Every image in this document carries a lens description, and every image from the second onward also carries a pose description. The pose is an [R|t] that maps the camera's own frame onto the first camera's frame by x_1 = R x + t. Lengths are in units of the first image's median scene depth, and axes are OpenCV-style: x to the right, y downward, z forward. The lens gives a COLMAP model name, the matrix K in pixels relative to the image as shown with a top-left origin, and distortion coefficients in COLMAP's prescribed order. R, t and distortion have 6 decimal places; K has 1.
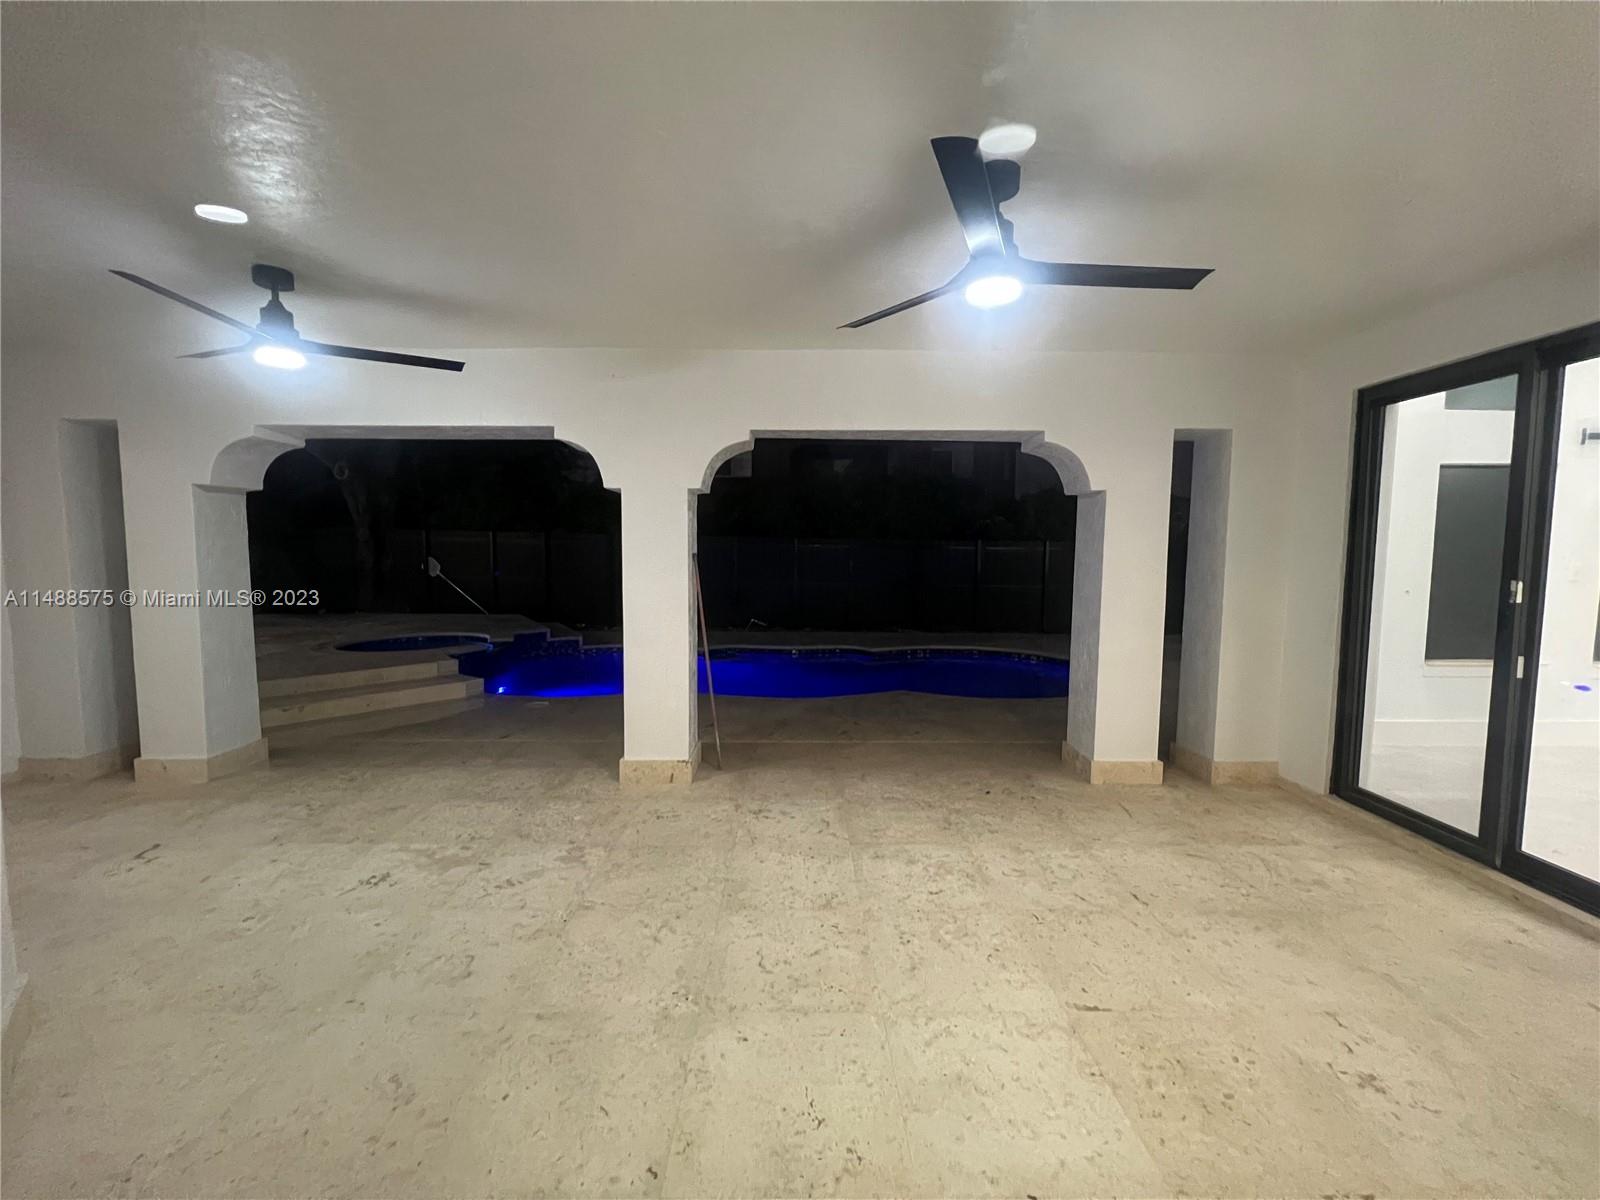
lens RADIAL K [[637.5, 0, 798.8], [0, 637.5, 596.4], [0, 0, 1]] dist [-0.002521, 0.000253]
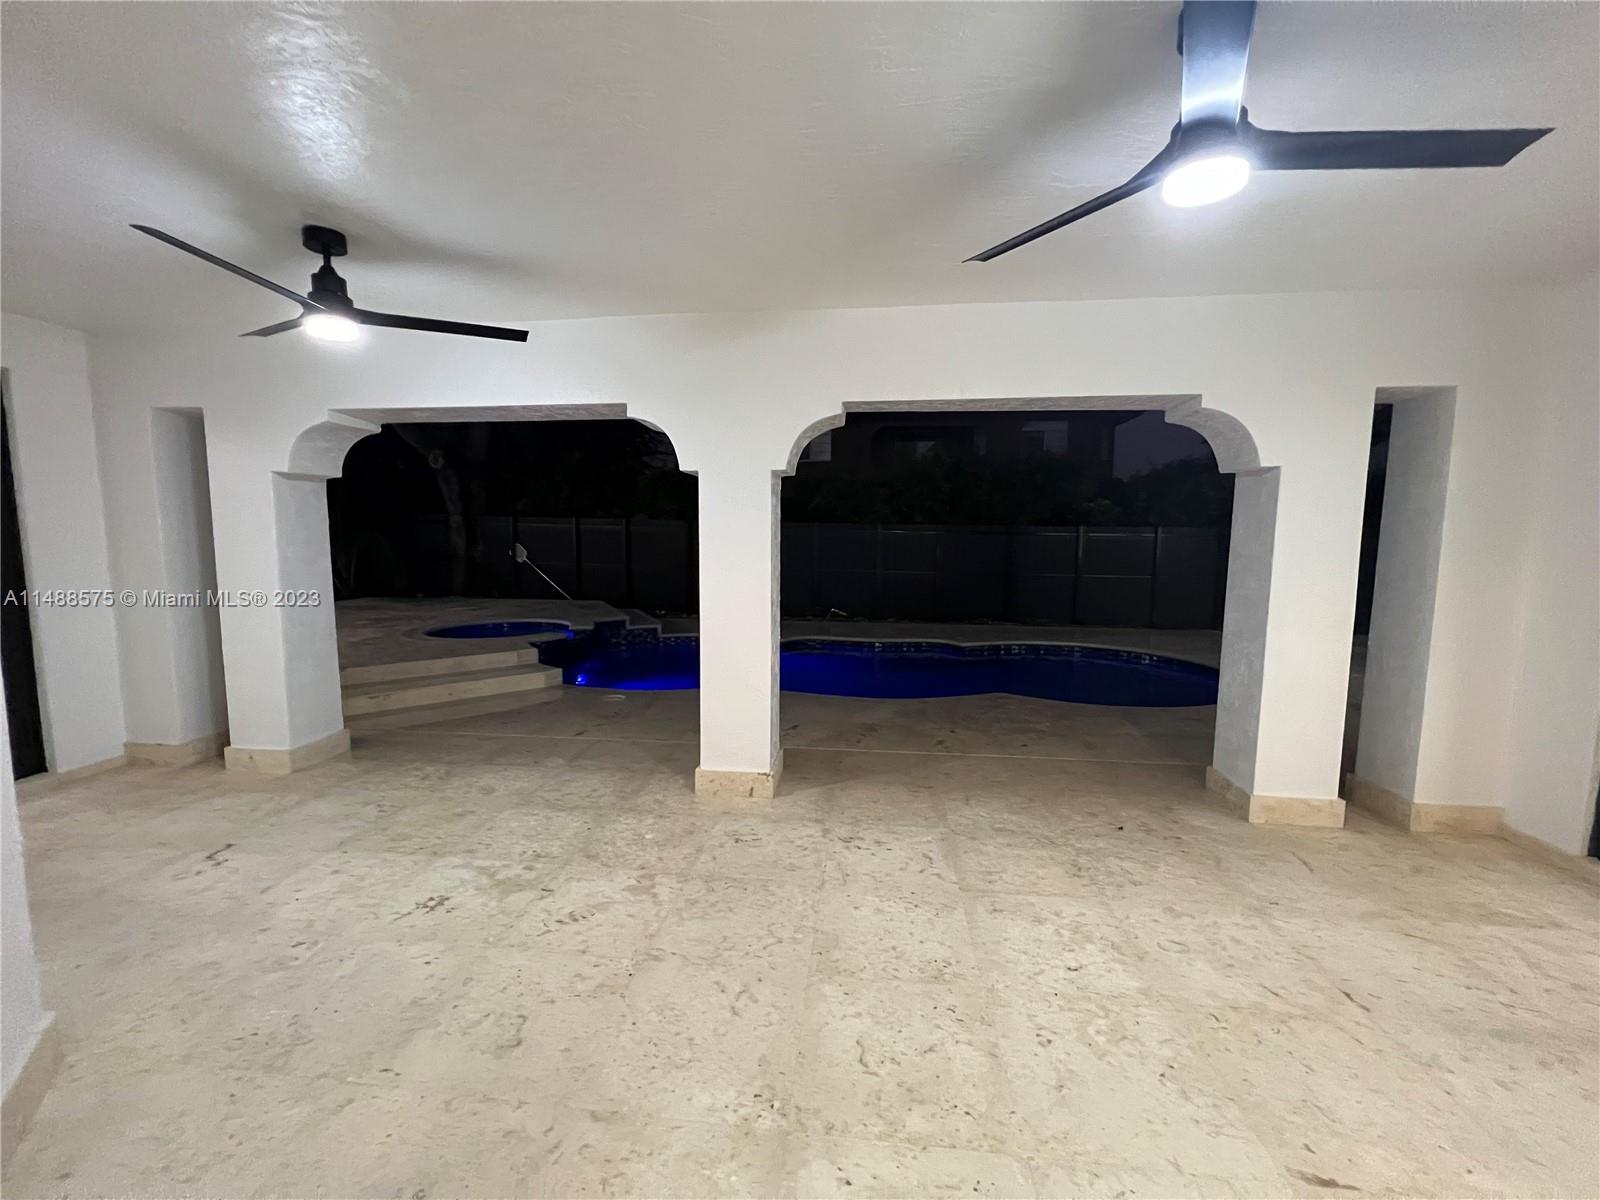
lens RADIAL K [[637.5, 0, 799.3], [0, 637.5, 597.7], [0, 0, 1]] dist [-0.002521, 0.000253]
pose [[0.992967, 0.011566, -0.117822, -0.030878], [-0.008617, 0.999637, 0.025511, -0.015258], [0.118075, -0.024316, 0.992707, 0.125981]]
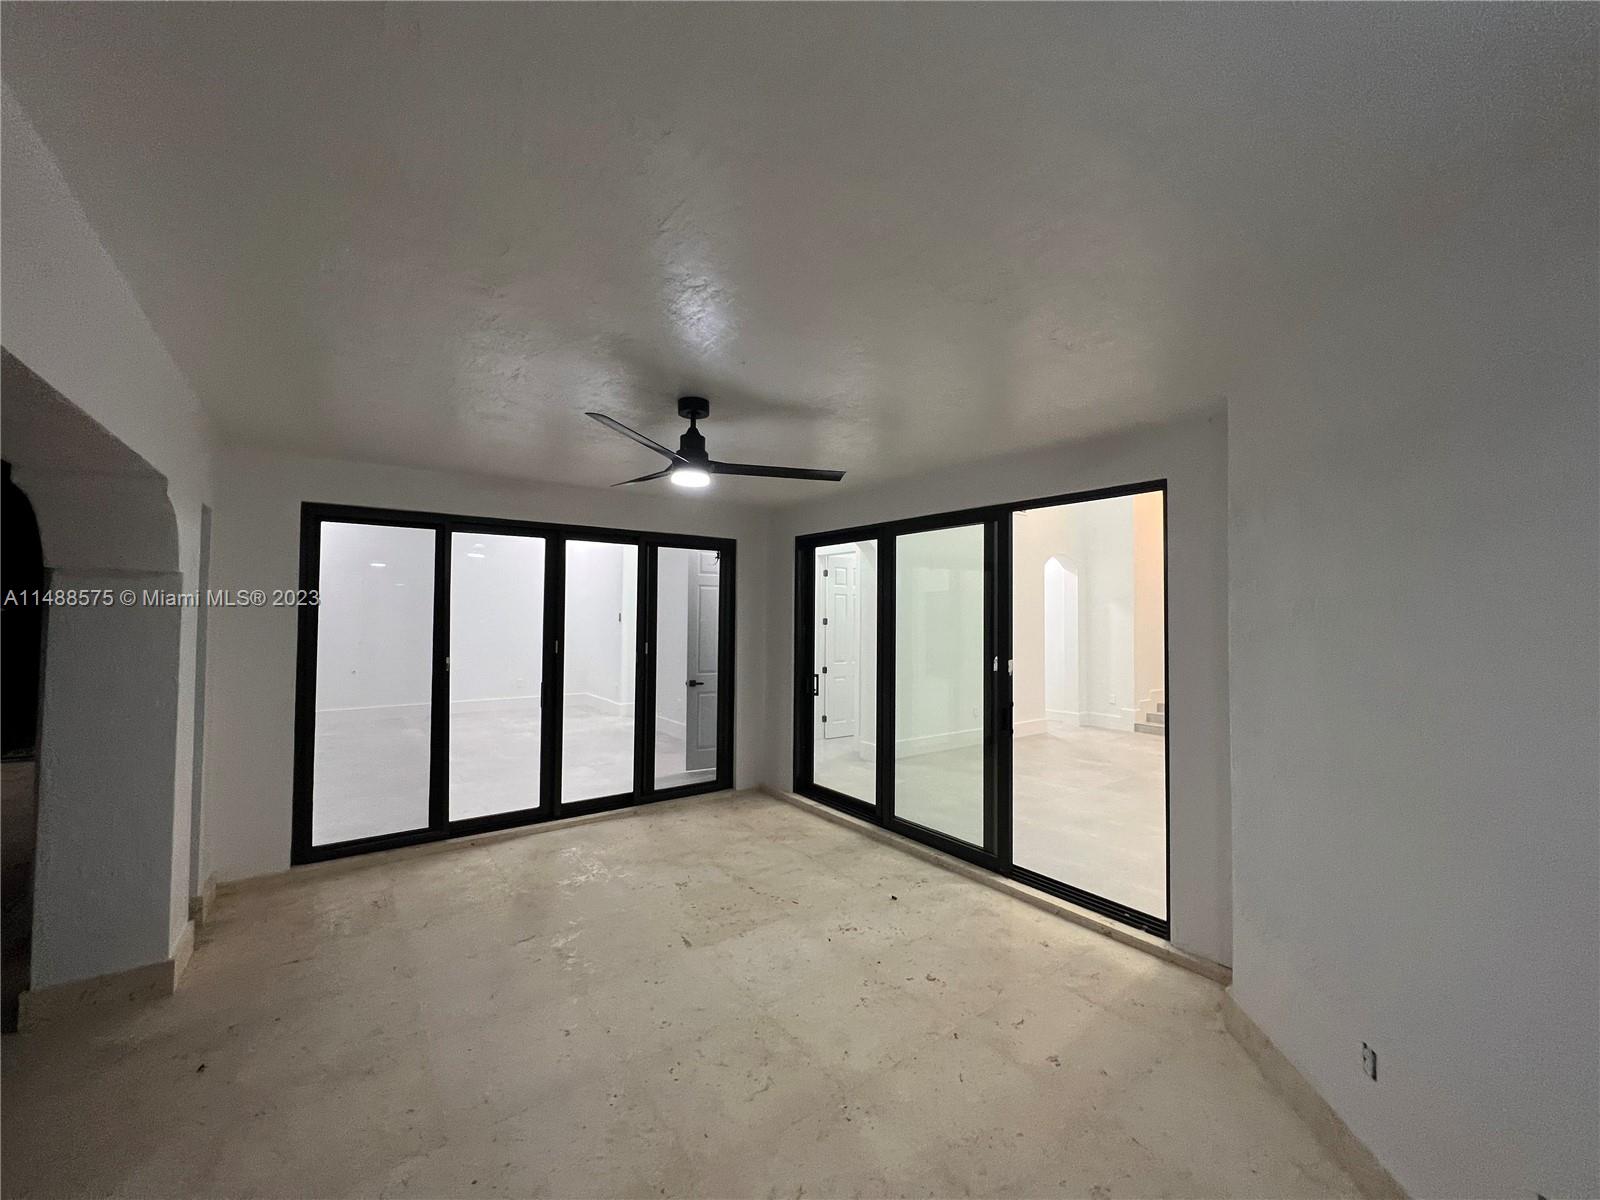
lens RADIAL K [[637.5, 0, 797.1], [0, 637.5, 598.7], [0, 0, 1]] dist [-0.002521, 0.000253]
pose [[-0.581160, 0.010129, 0.813727, -0.544944], [0.051502, 0.998376, 0.024355, -0.124884], [-0.812158, 0.056063, -0.580737, 0.900403]]
